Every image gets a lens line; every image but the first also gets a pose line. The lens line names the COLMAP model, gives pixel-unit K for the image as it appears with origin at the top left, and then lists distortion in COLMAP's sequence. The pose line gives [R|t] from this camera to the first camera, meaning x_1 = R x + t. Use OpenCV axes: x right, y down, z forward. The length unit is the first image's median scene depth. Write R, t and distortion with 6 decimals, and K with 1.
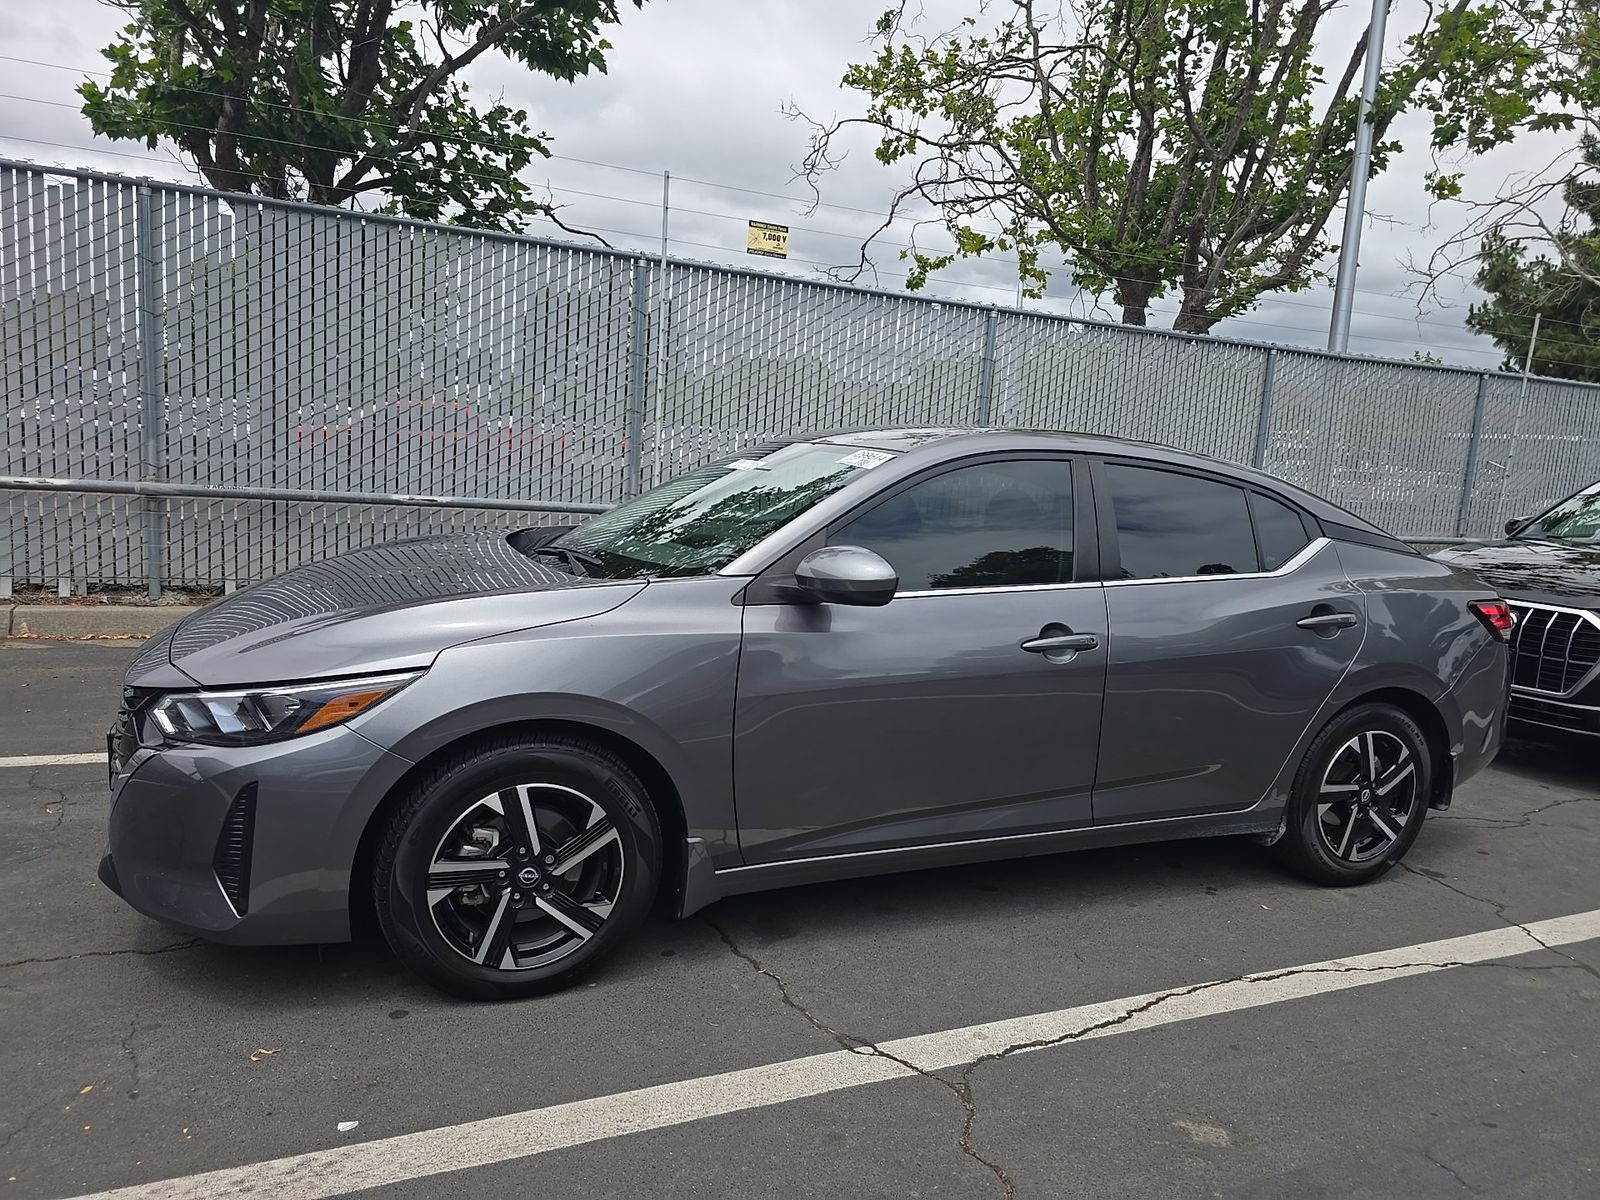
lens RADIAL K [[988.5, 0, 800.0], [0, 988.5, 600.0], [0, 0, 1]] dist [0.038744, -0.034629]
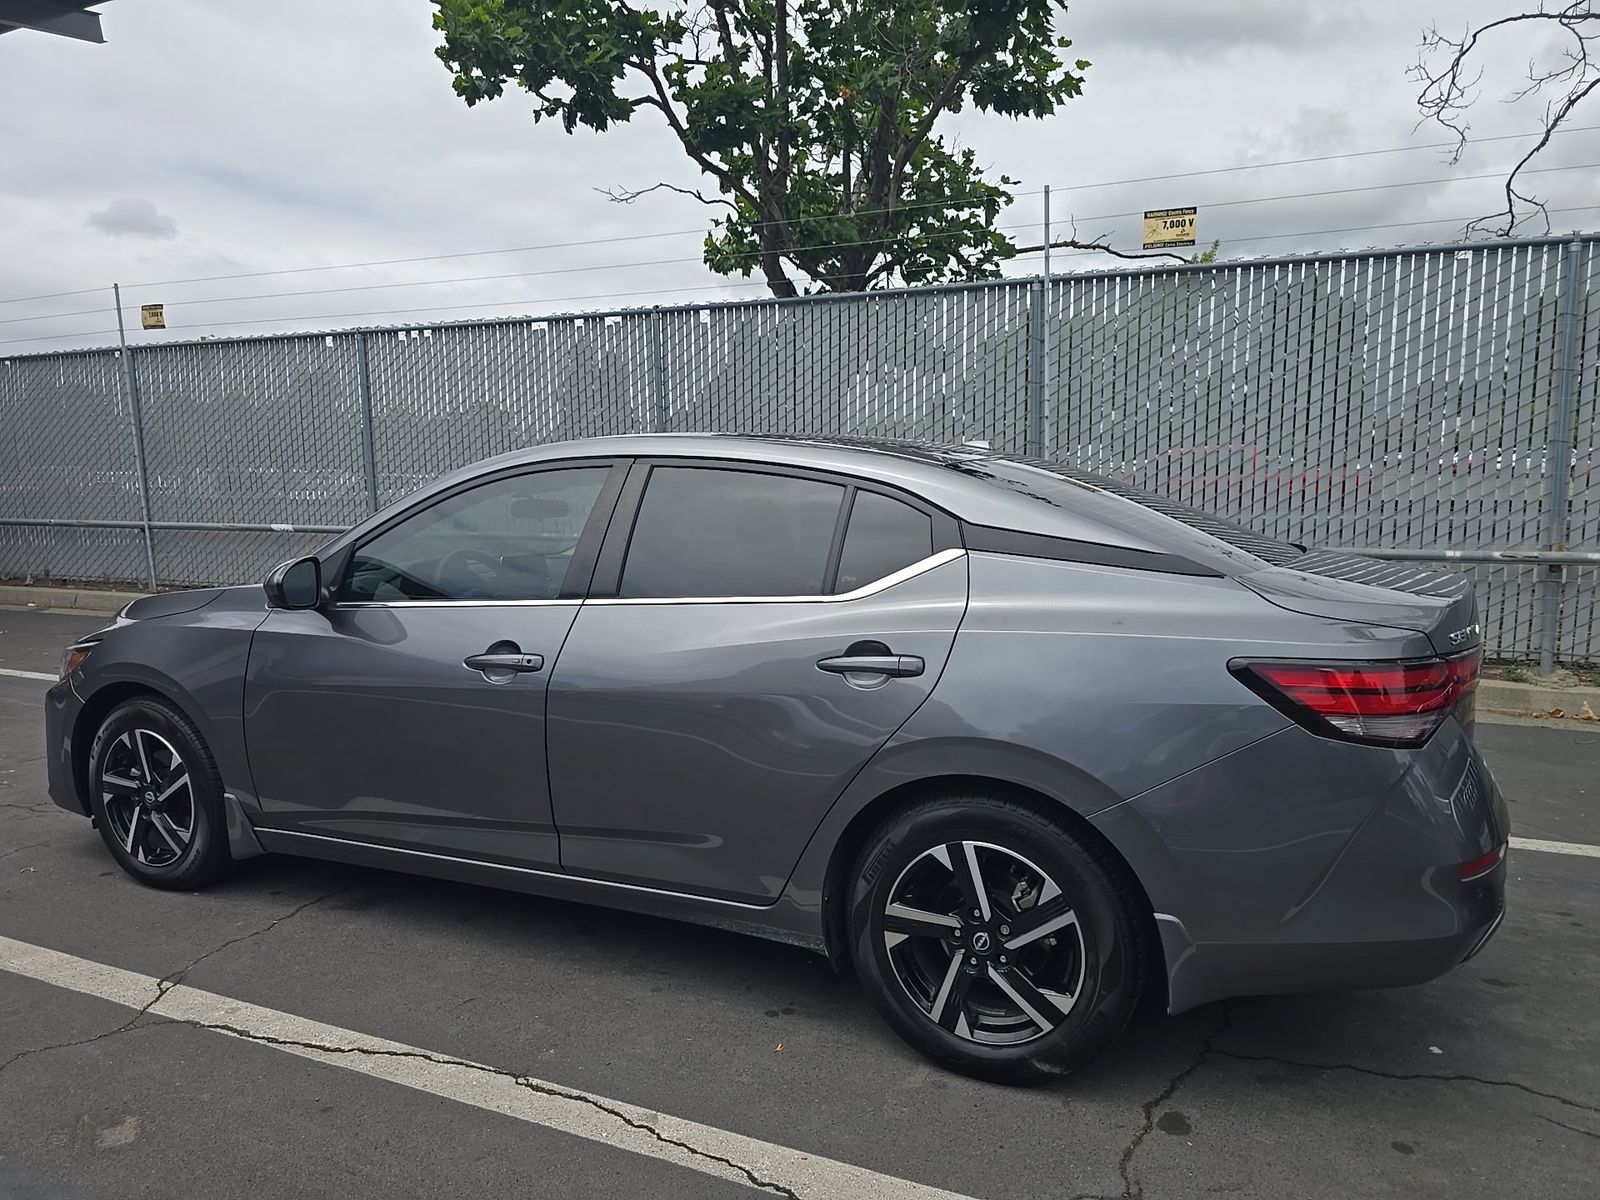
lens RADIAL K [[1064.4, 0, 796.8], [0, 1064.4, 580.9], [0, 0, 1]] dist [0.032616, -0.035917]
pose [[0.693837, -0.005767, -0.720109, 0.415636], [-0.051675, 0.996991, -0.057774, 0.003791], [0.718275, 0.077298, 0.691452, 0.175787]]
